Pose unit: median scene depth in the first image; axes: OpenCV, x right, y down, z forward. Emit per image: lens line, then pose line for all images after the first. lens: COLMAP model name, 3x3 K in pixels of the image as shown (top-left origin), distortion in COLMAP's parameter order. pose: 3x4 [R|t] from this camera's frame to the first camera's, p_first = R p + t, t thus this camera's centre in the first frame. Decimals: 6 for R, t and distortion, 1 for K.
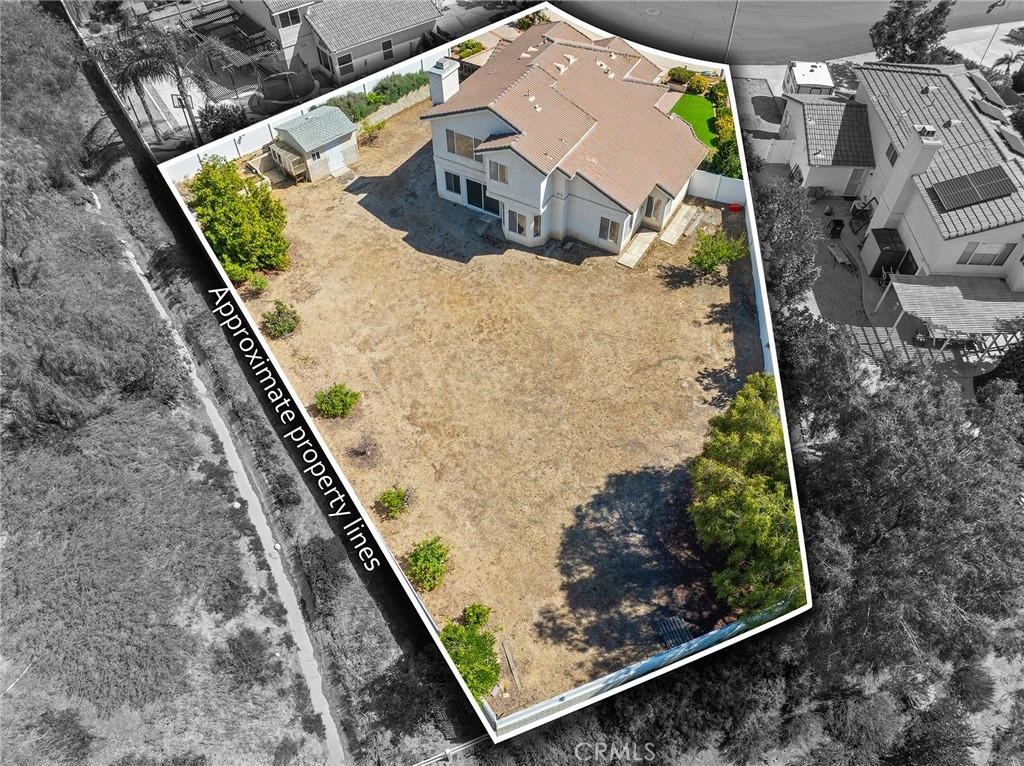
lens RADIAL K [[719.8, 0, 514.9], [0, 719.8, 380.0], [0, 0, 1]] dist [-0.030220, -0.012260]
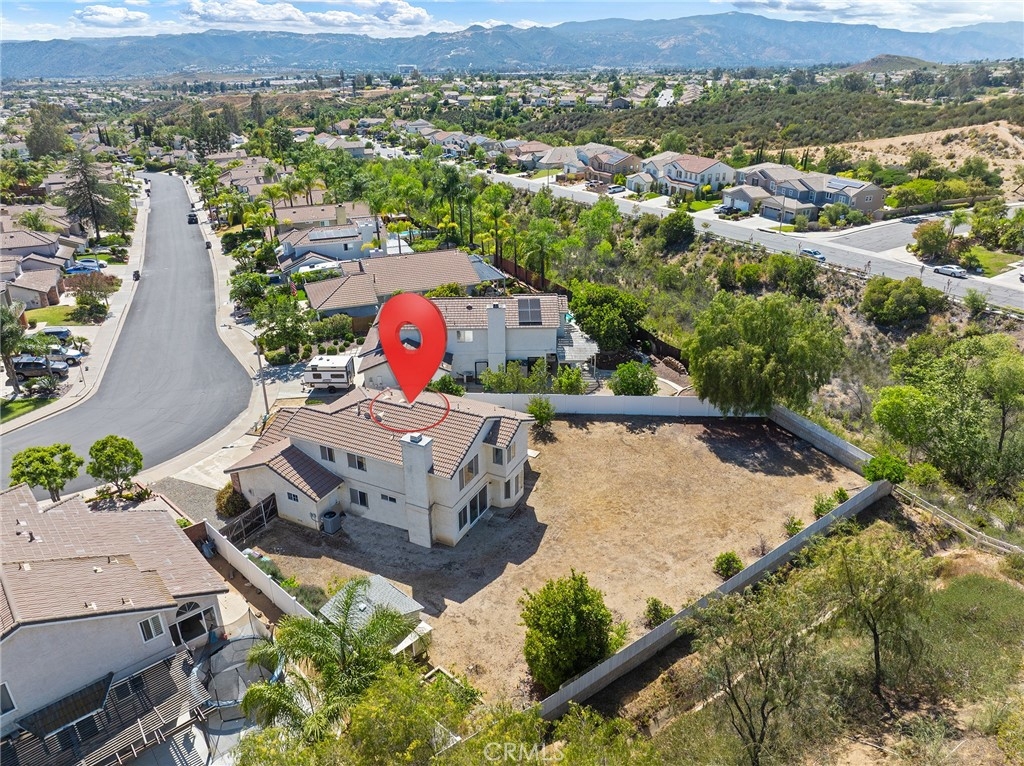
lens RADIAL K [[719.8, 0, 511.5], [0, 719.8, 386.1], [0, 0, 1]] dist [-0.030220, -0.012260]
pose [[-0.062190, -0.418893, 0.905903, -1.126572], [0.775732, 0.550821, 0.307955, -0.759571], [-0.627991, 0.721890, 0.290694, 0.597921]]
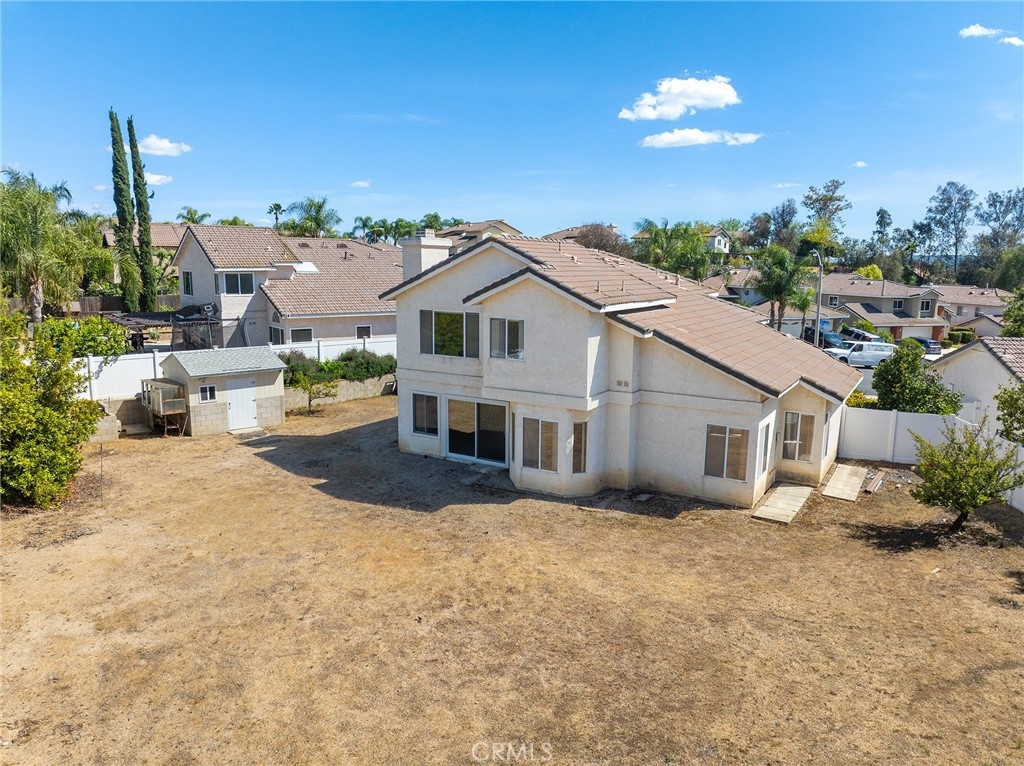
lens RADIAL K [[719.8, 0, 515.9], [0, 719.8, 377.2], [0, 0, 1]] dist [-0.030220, -0.012260]
pose [[0.999692, 0.015610, -0.019278, -0.005016], [-0.024477, 0.746841, -0.664552, 0.092091], [0.004025, 0.664820, 0.746993, 0.652446]]
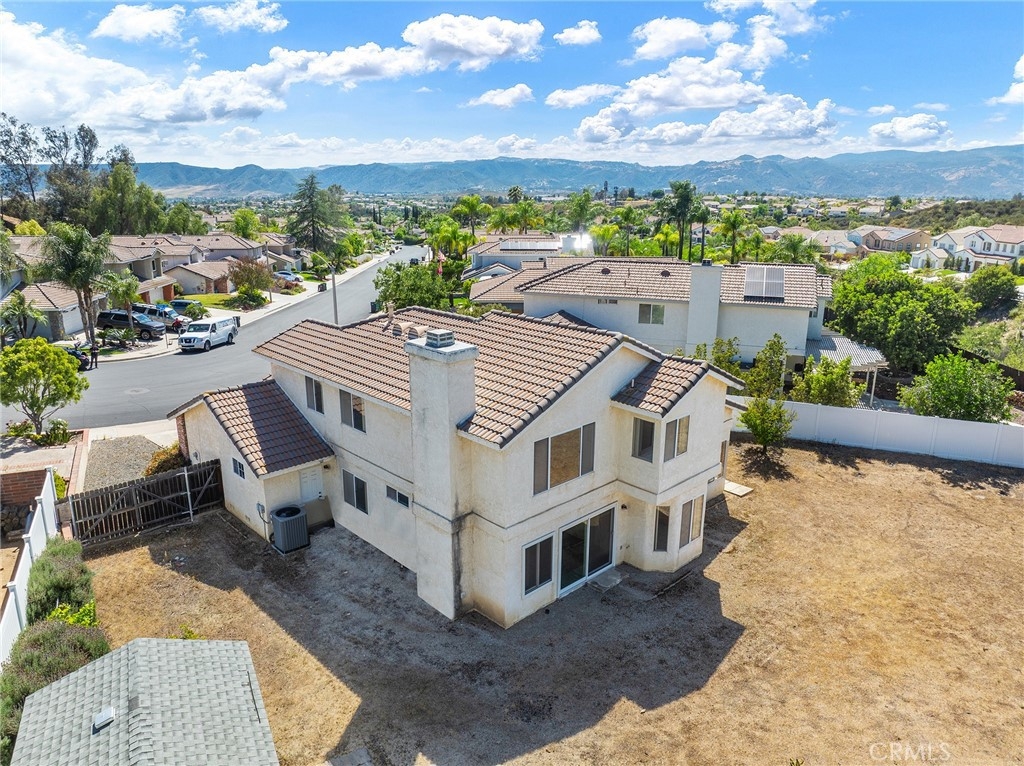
lens RADIAL K [[719.8, 0, 514.5], [0, 719.8, 385.2], [0, 0, 1]] dist [-0.030220, -0.012260]
pose [[0.277713, -0.258656, 0.925188, -0.555768], [0.739028, 0.672830, -0.033730, -0.404344], [-0.613770, 0.693107, 0.378007, 0.893472]]
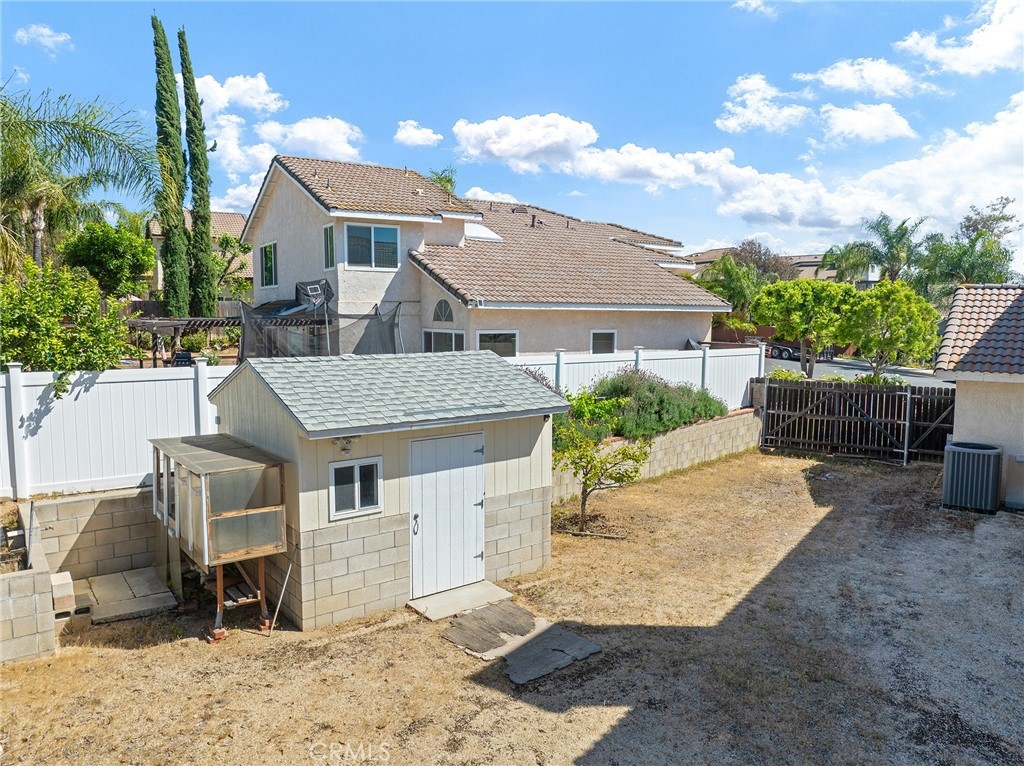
lens RADIAL K [[719.8, 0, 518.6], [0, 719.8, 386.1], [0, 0, 1]] dist [-0.030220, -0.012260]
pose [[0.995763, 0.016089, -0.090541, -0.265713], [-0.075345, 0.707217, -0.702970, -0.245103], [0.052722, 0.706814, 0.705433, 1.033422]]
